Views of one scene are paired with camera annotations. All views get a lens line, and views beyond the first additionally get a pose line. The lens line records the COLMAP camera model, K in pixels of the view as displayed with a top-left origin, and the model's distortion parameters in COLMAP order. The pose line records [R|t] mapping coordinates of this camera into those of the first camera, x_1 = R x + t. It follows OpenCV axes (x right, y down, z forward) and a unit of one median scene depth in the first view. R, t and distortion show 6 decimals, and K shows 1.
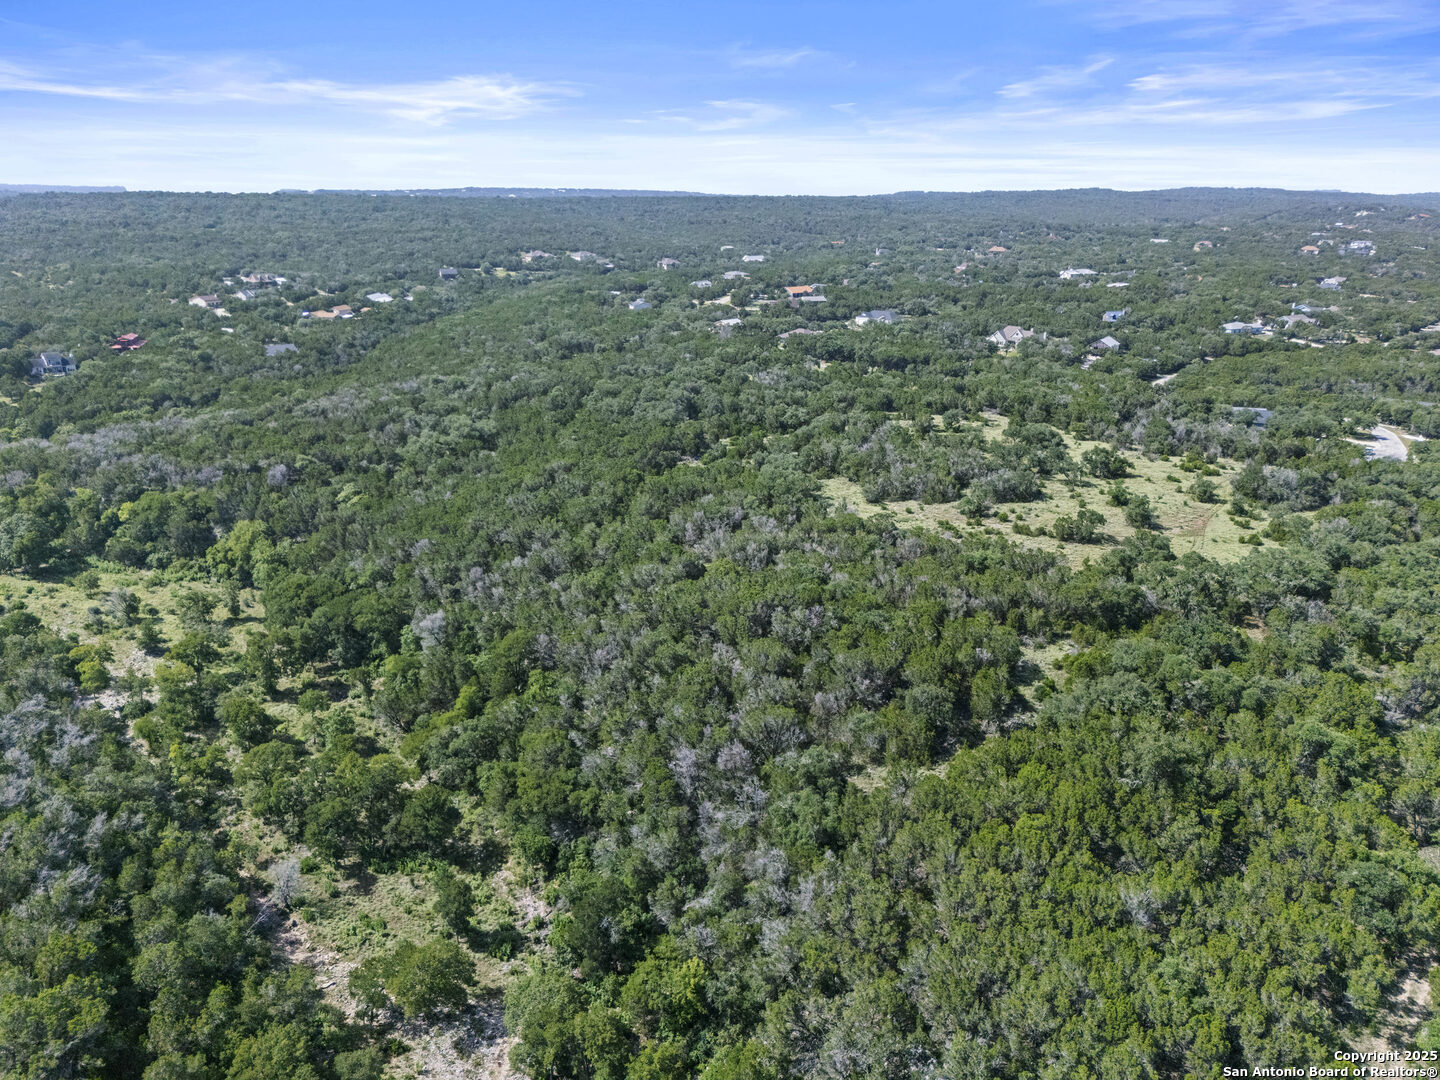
lens RADIAL K [[1063.8, 0, 720.0], [0, 1063.8, 540.0], [0, 0, 1]] dist [0.077399, -0.068777]
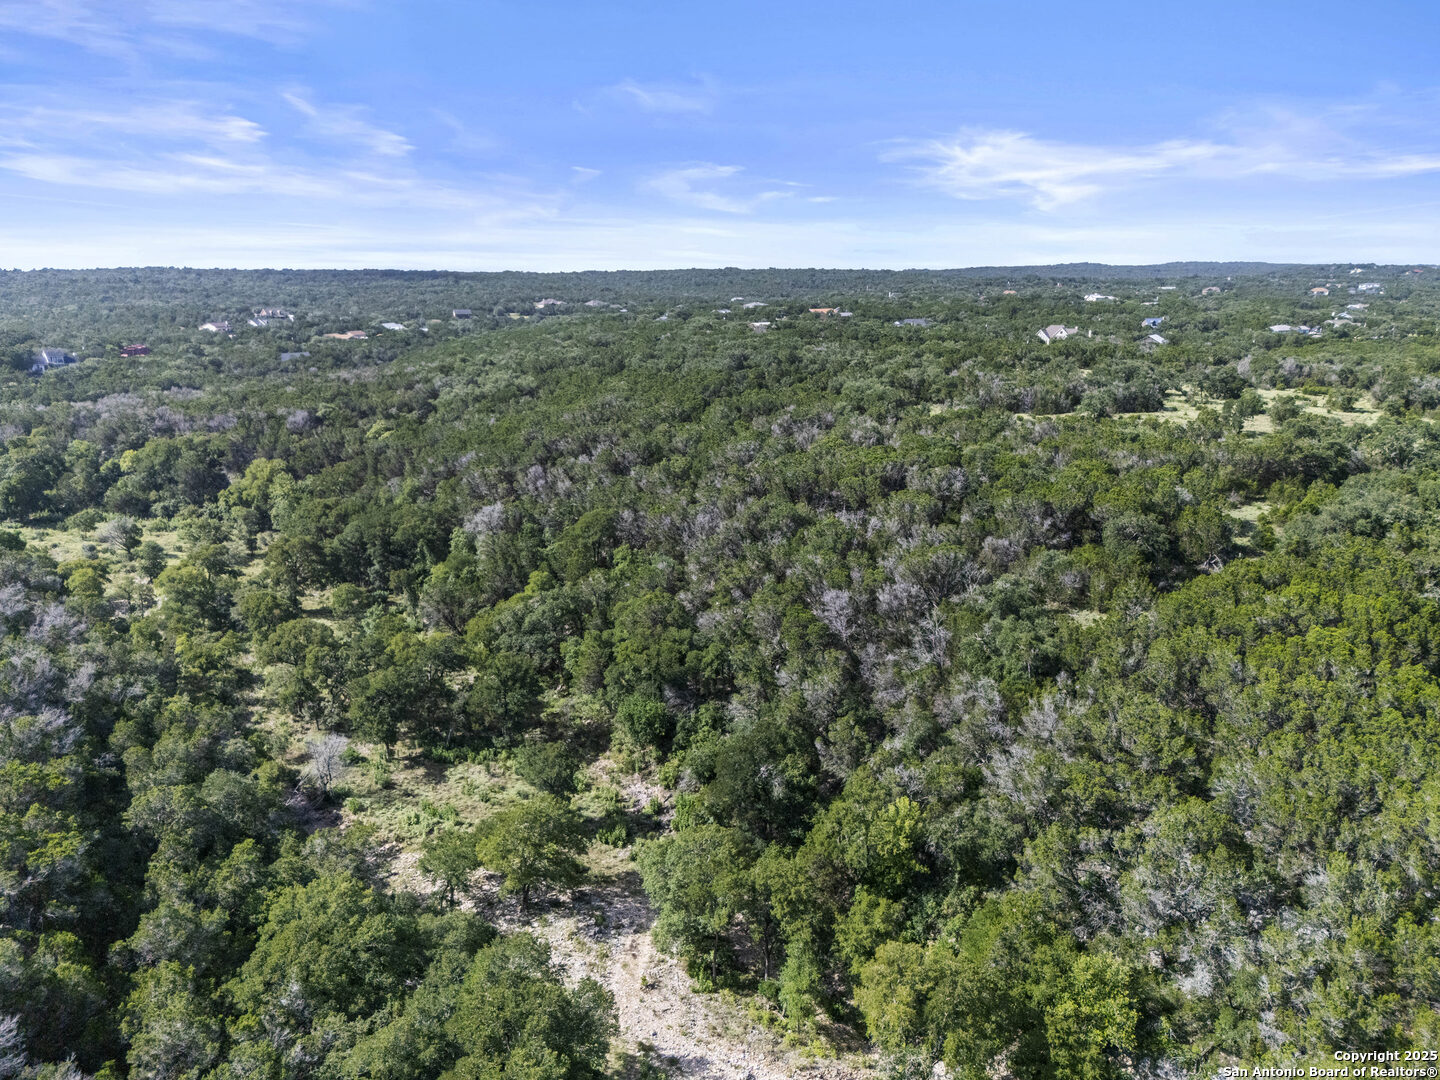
lens RADIAL K [[1066.8, 0, 726.5], [0, 1066.8, 527.9], [0, 0, 1]] dist [0.072347, -0.066578]
pose [[0.999787, -0.020479, 0.002654, -0.094839], [0.020627, 0.996507, -0.080926, 0.178521], [-0.000987, 0.080963, 0.996717, 0.180551]]
